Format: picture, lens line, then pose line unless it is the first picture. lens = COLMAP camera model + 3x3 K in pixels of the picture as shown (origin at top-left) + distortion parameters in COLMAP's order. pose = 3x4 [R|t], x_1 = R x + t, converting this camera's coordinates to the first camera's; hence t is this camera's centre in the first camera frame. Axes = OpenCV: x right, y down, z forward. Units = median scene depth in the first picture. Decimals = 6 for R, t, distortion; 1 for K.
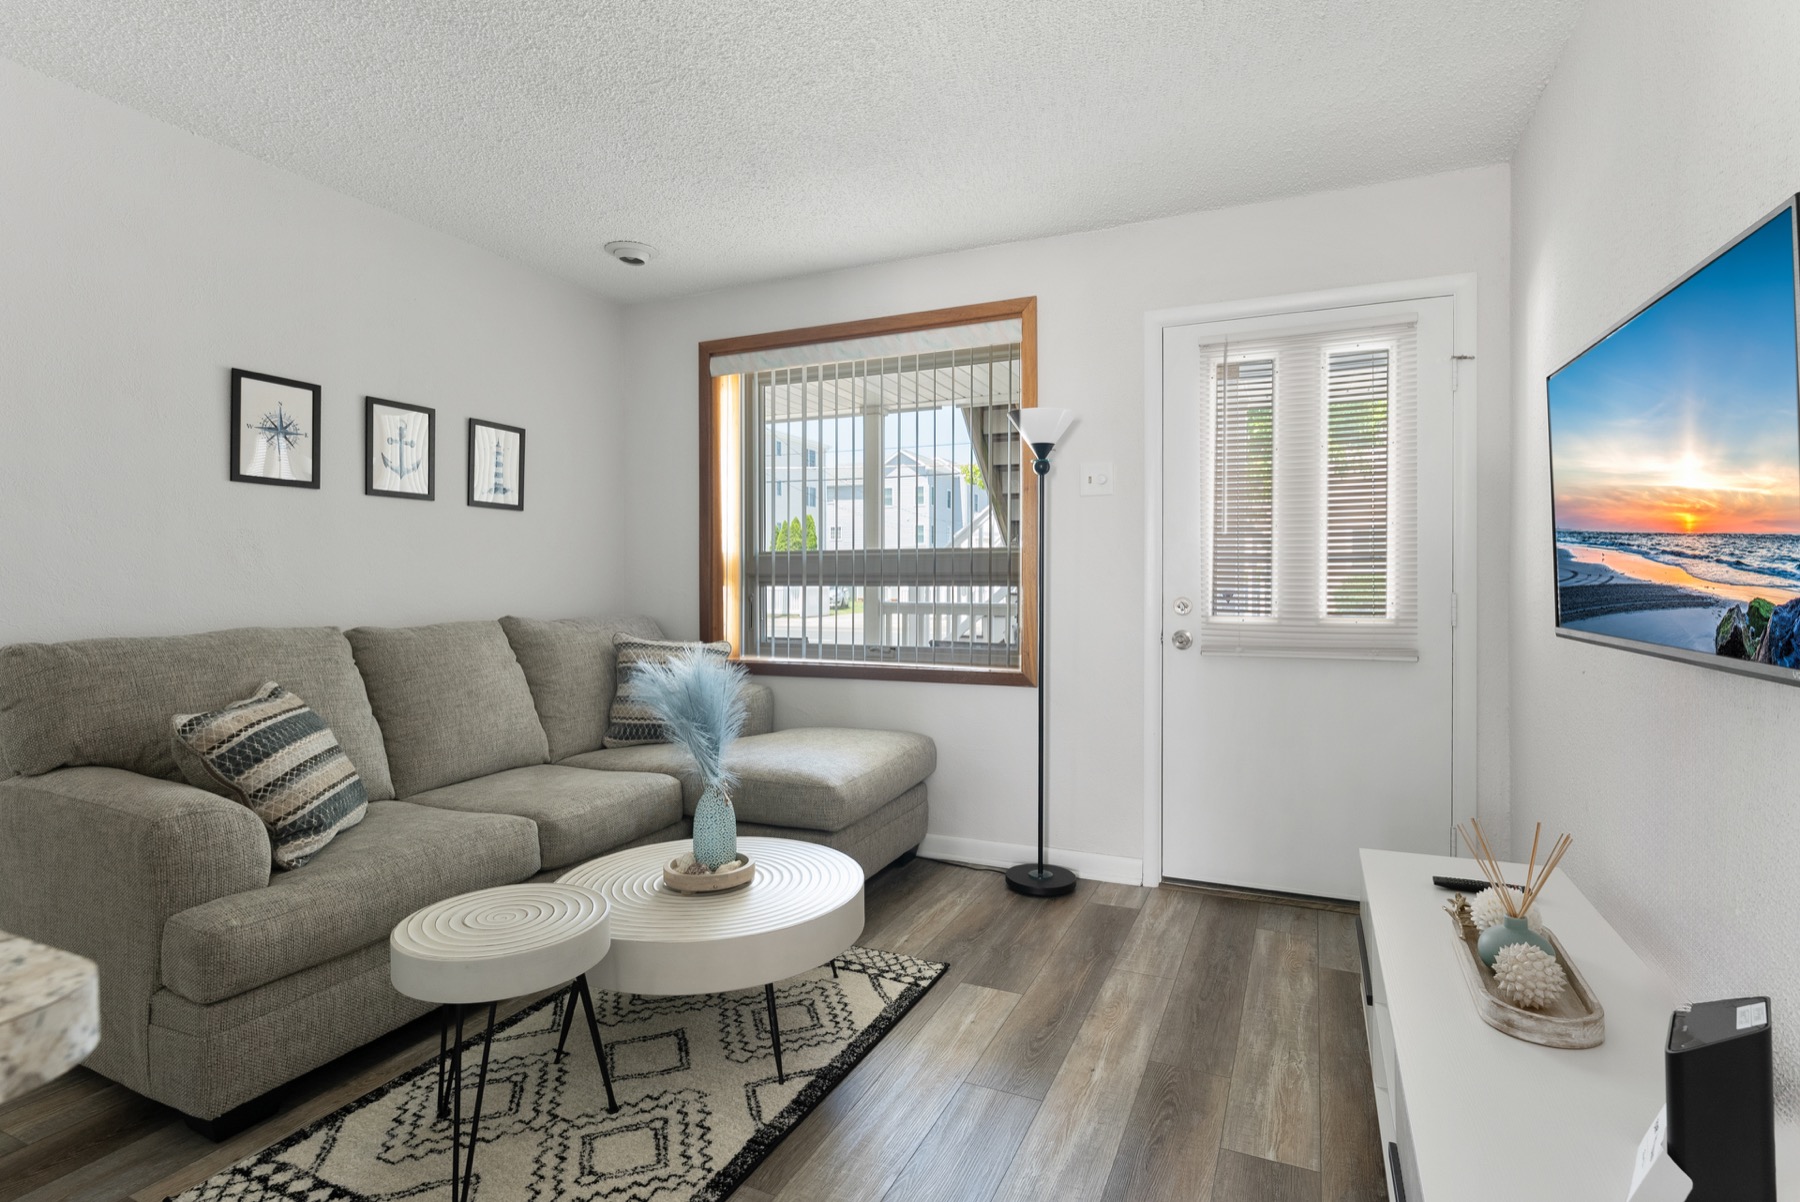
lens RADIAL K [[916.7, 0, 891.0], [0, 916.7, 567.4], [0, 0, 1]] dist [0.003636, 0.000709]
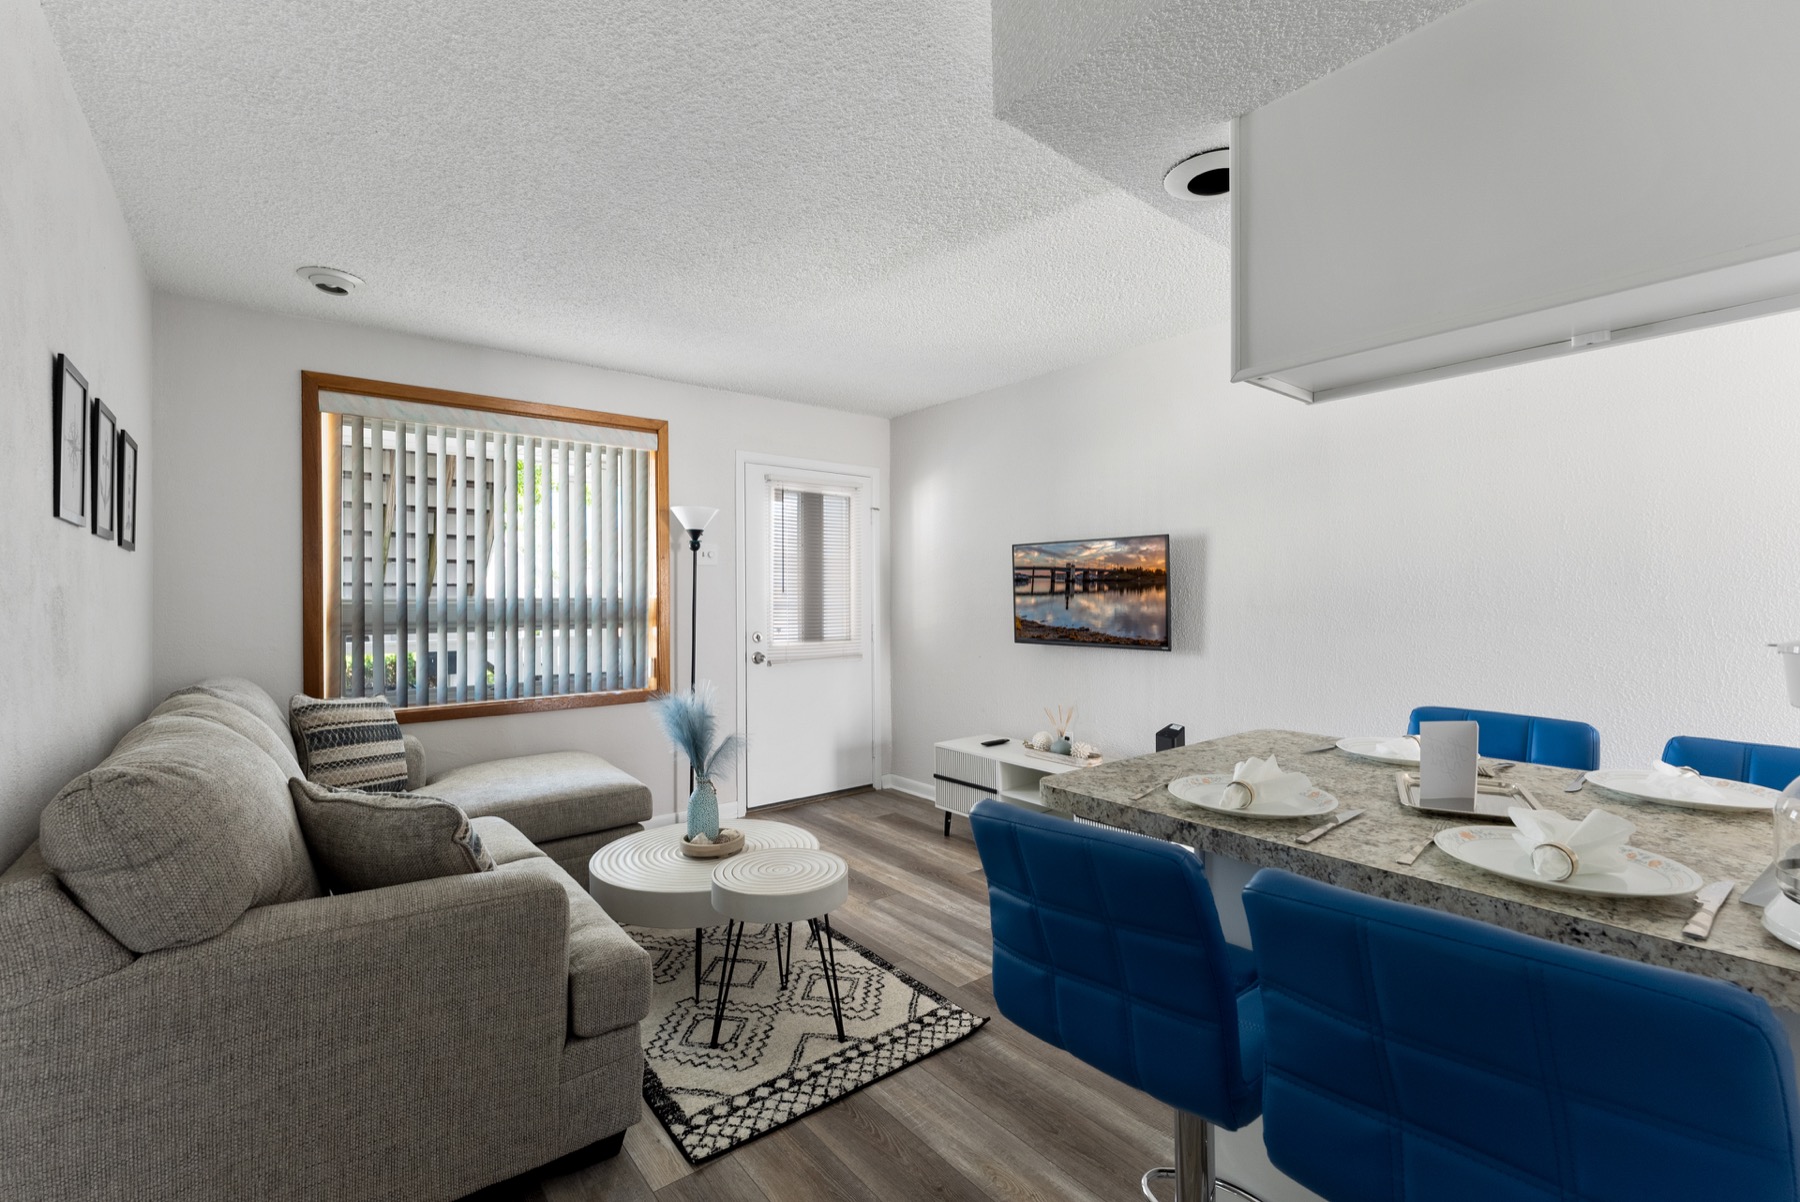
lens RADIAL K [[783.2, 0, 899.0], [0, 783.2, 593.6], [0, 0, 1]] dist [0.002335, 0.000283]
pose [[0.461039, 0.004196, 0.887370, -0.842036], [0.006773, 0.999943, -0.008248, -0.022346], [-0.887354, 0.009813, 0.460984, 0.153119]]
